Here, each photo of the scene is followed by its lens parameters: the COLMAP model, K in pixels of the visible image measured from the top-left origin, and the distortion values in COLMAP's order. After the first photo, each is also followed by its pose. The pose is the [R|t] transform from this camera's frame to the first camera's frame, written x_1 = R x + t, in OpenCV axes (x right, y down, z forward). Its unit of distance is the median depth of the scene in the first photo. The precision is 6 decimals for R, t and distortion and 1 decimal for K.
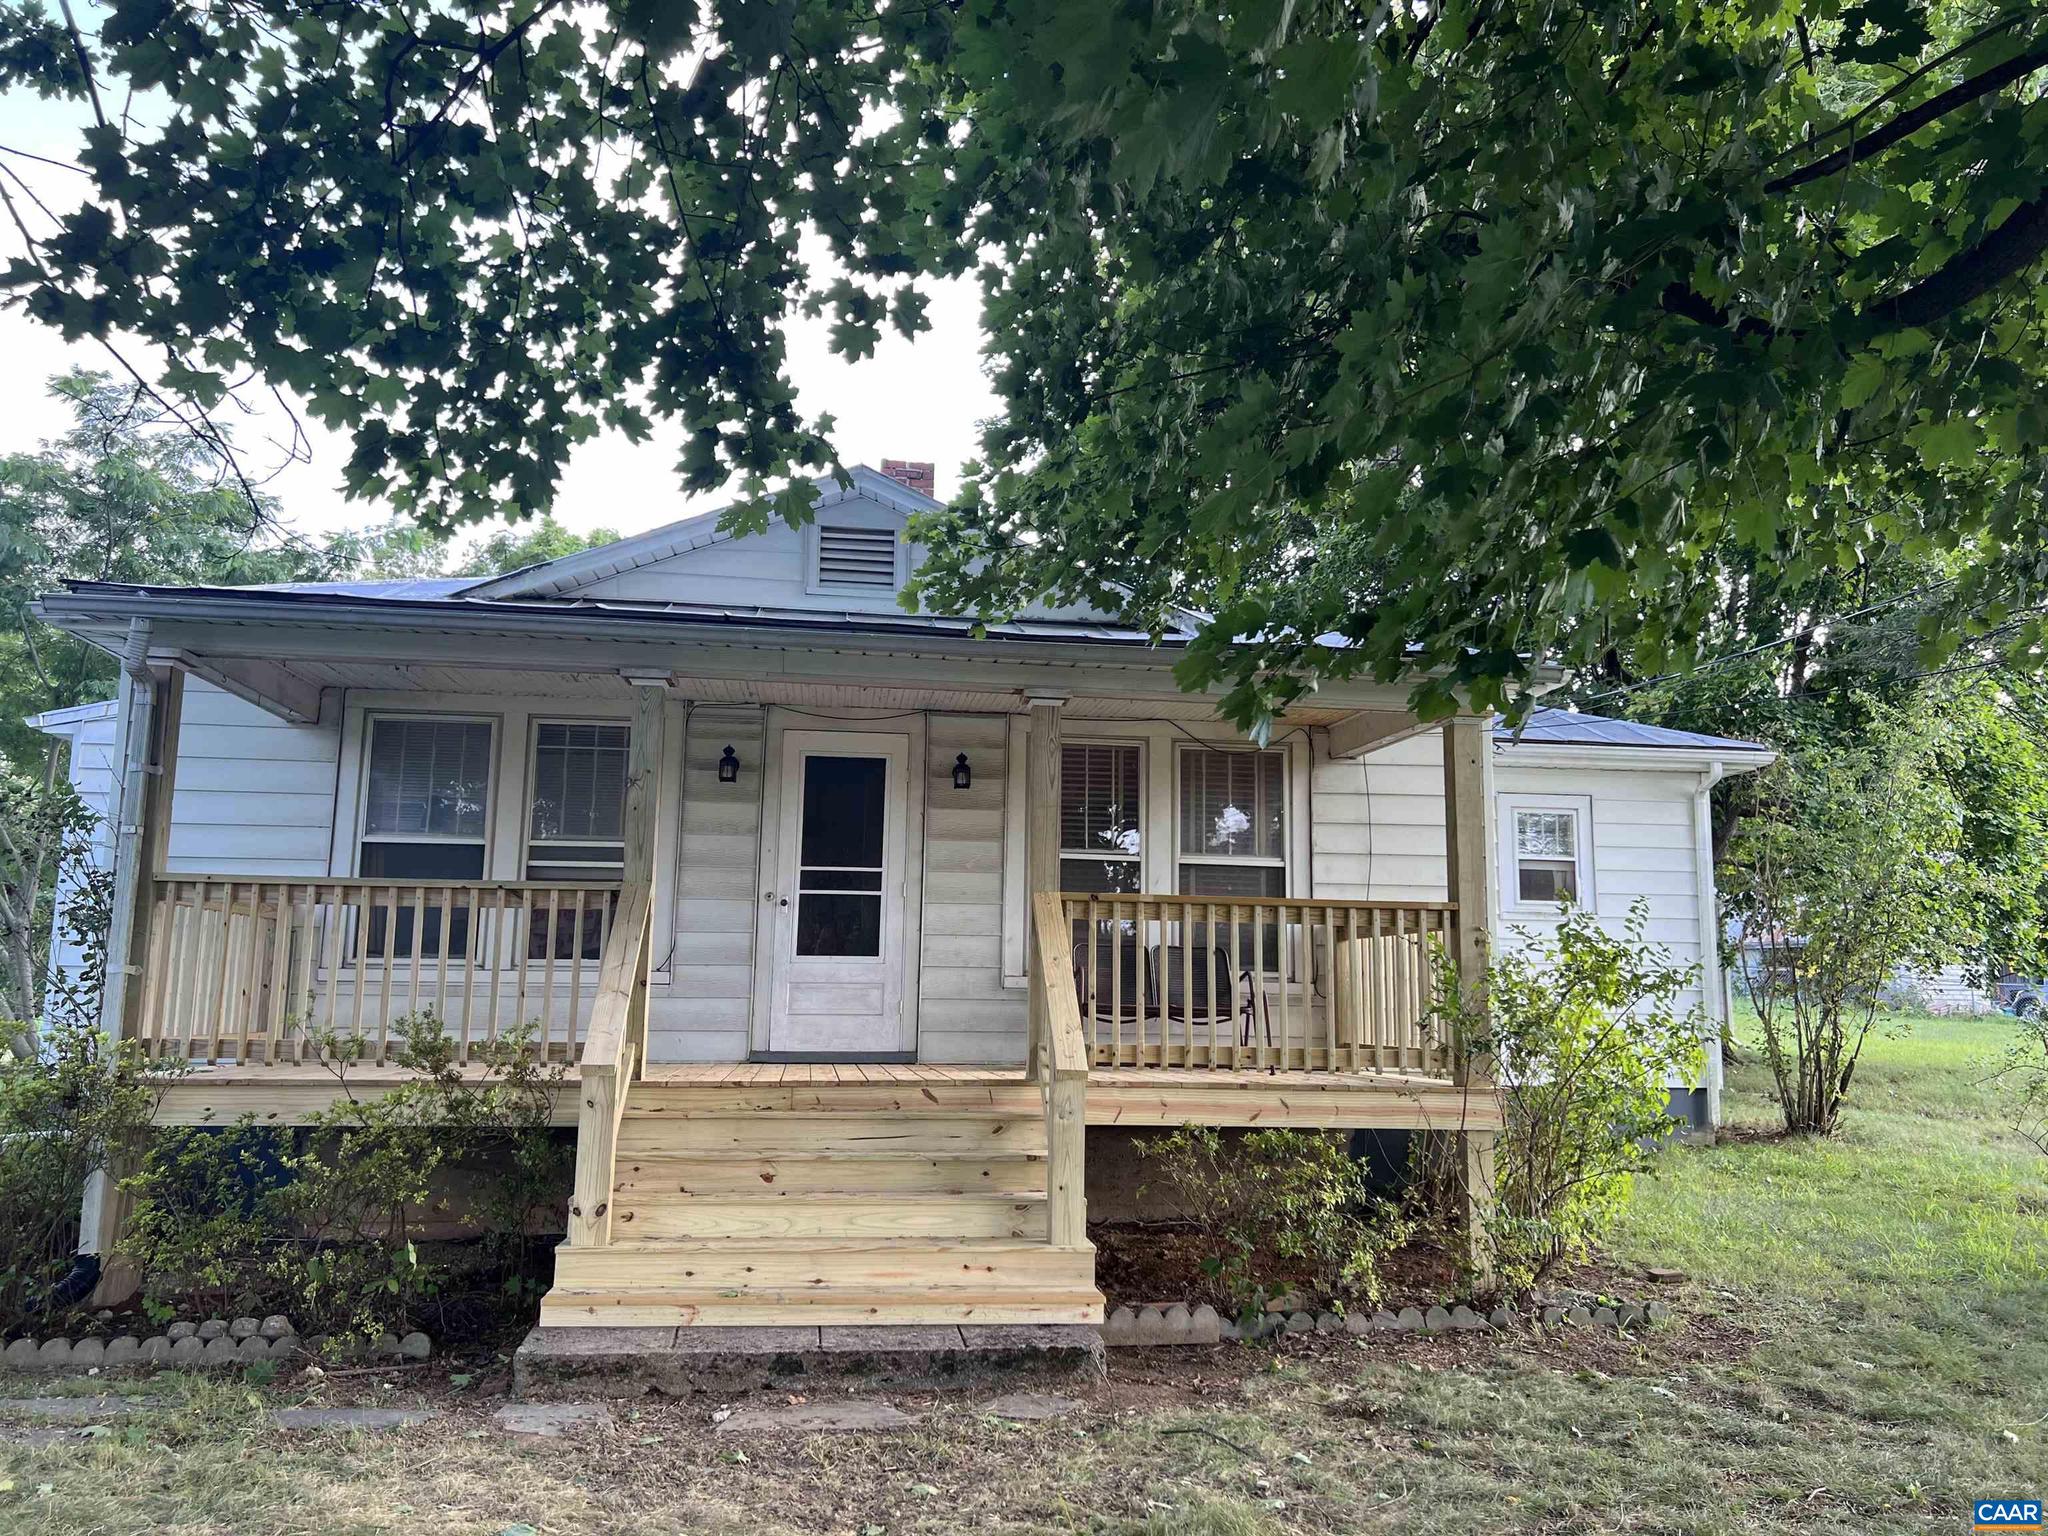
lens RADIAL K [[1556.8, 0, 1024.0], [0, 1556.8, 768.0], [0, 0, 1]] dist [0.041834, -0.000149]
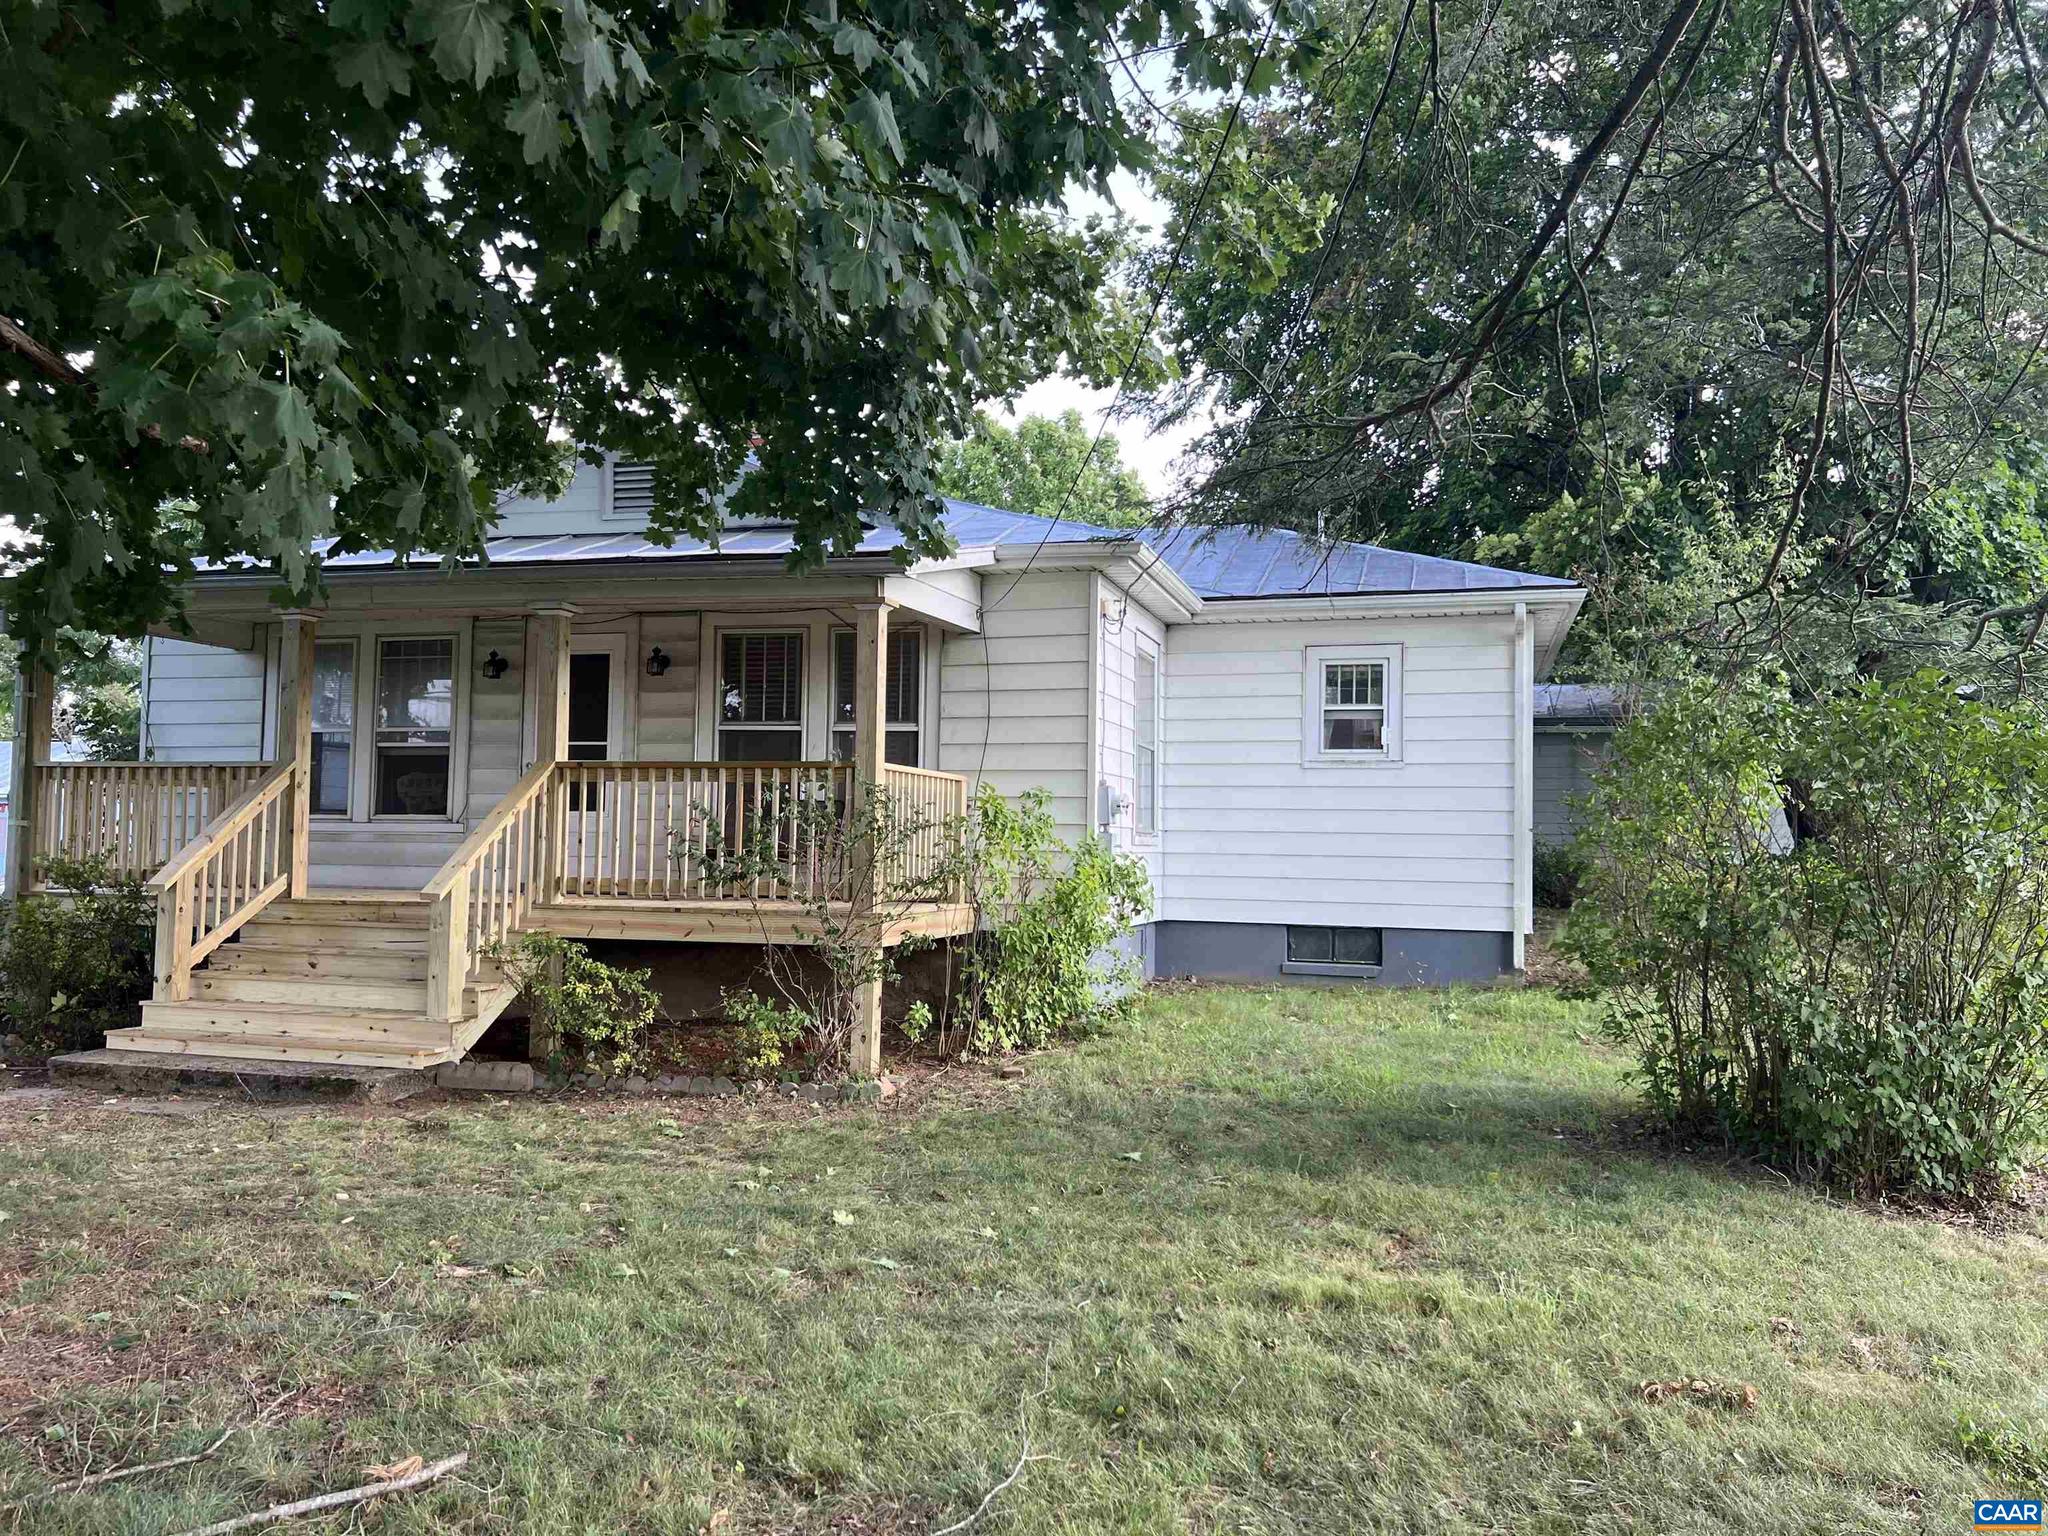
lens RADIAL K [[1549.1, 0, 1024.0], [0, 1549.1, 816.1], [0, 0, 1]] dist [0.033755, -0.000745]
pose [[0.915845, -0.011224, -0.401376, 0.715049], [0.056815, 0.993174, 0.101865, 0.014780], [0.397493, -0.116097, 0.910231, -0.010085]]
